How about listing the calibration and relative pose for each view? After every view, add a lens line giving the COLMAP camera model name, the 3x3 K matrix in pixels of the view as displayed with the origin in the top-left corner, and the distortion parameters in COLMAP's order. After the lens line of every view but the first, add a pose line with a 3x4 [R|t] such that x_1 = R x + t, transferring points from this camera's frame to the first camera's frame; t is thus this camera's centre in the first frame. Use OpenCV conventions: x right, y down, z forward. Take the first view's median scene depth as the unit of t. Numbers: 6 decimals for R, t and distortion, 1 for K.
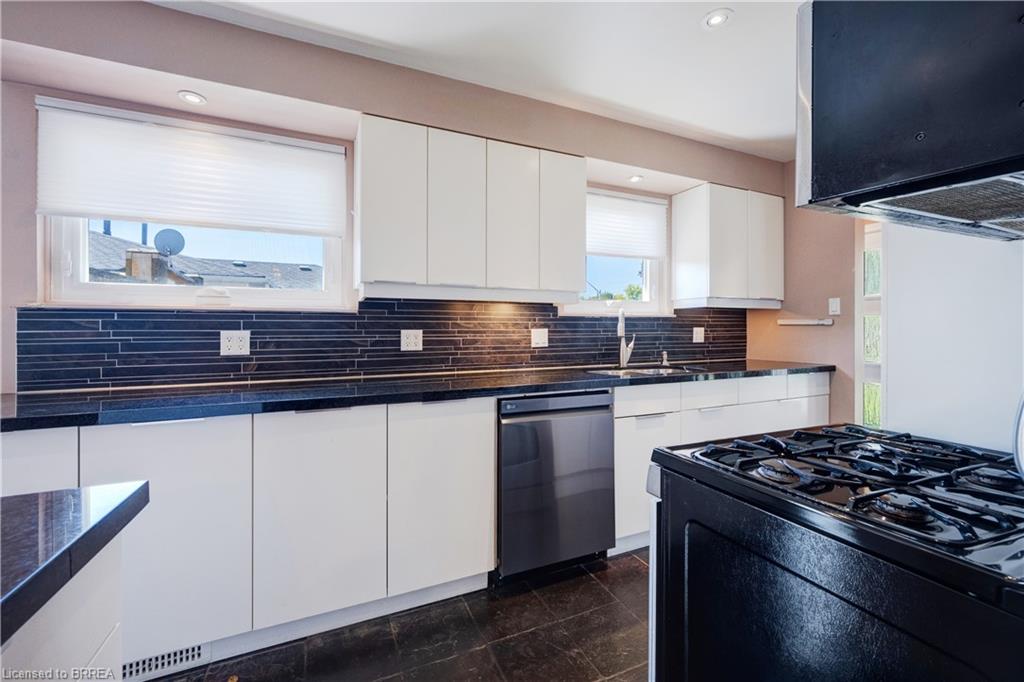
lens RADIAL K [[424.5, 0, 516.0], [0, 424.5, 329.0], [0, 0, 1]] dist [-0.000916, -0.000090]
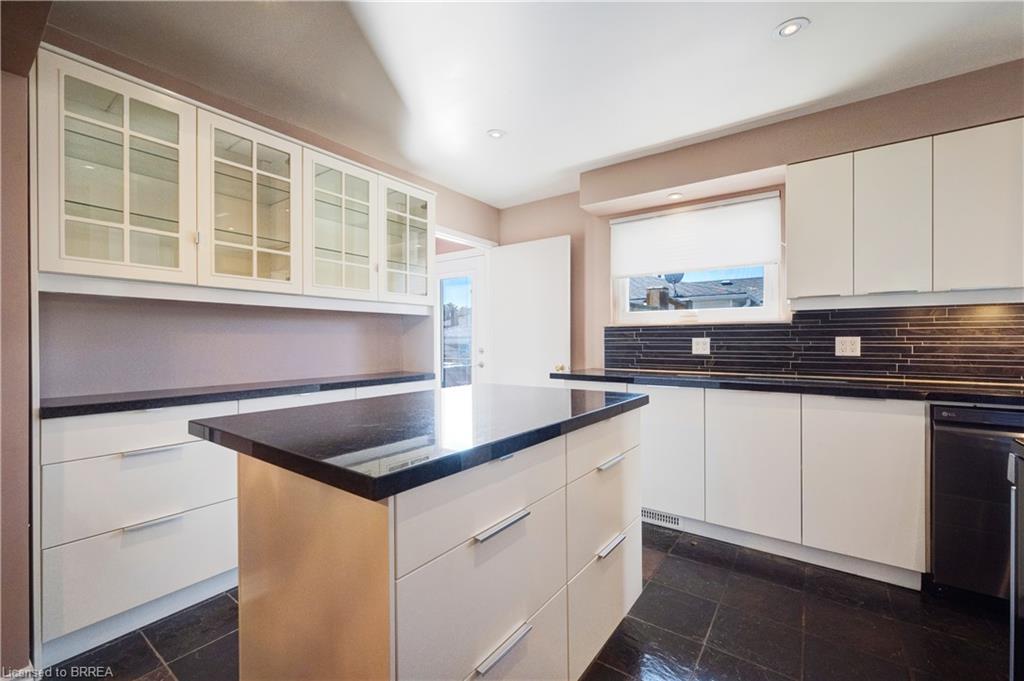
lens RADIAL K [[424.5, 0, 516.0], [0, 424.5, 328.5], [0, 0, 1]] dist [-0.000916, -0.000090]
pose [[0.497811, -0.026123, -0.866892, 0.286499], [-0.000139, 0.999544, -0.030200, 0.014042], [0.867285, 0.015155, 0.497581, -0.288100]]
